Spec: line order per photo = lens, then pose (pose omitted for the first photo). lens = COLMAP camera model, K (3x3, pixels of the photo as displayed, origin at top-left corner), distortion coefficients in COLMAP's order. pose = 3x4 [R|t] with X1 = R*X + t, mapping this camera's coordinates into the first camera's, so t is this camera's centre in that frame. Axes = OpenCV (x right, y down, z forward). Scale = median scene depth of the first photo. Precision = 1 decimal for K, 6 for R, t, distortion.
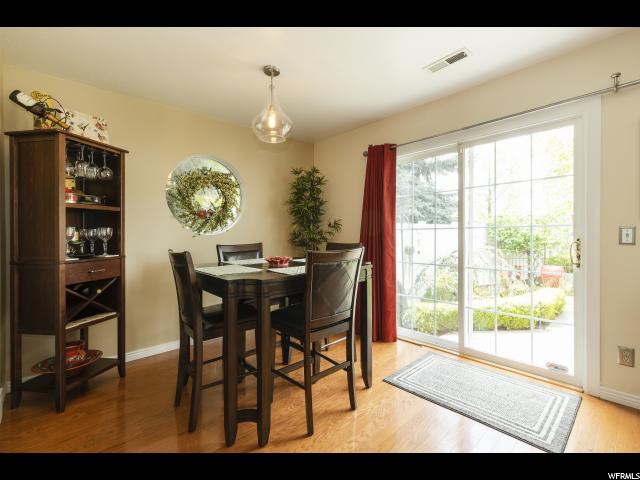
lens RADIAL K [[293.4, 0, 309.4], [0, 293.4, 233.1], [0, 0, 1]] dist [0.010566, -0.000177]
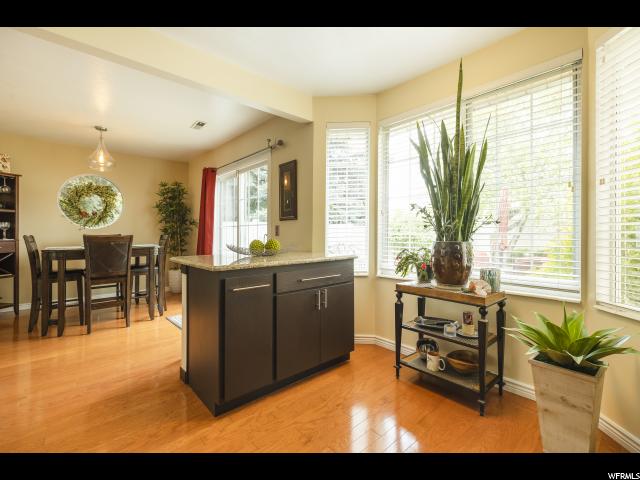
lens RADIAL K [[322.8, 0, 332.7], [0, 322.8, 239.4], [0, 0, 1]] dist [-0.000188, -0.000170]
pose [[0.999470, 0.014910, -0.028928, 0.941274], [-0.014346, 0.999705, 0.019609, 0.011354], [0.029212, -0.019184, 0.999389, -0.592290]]
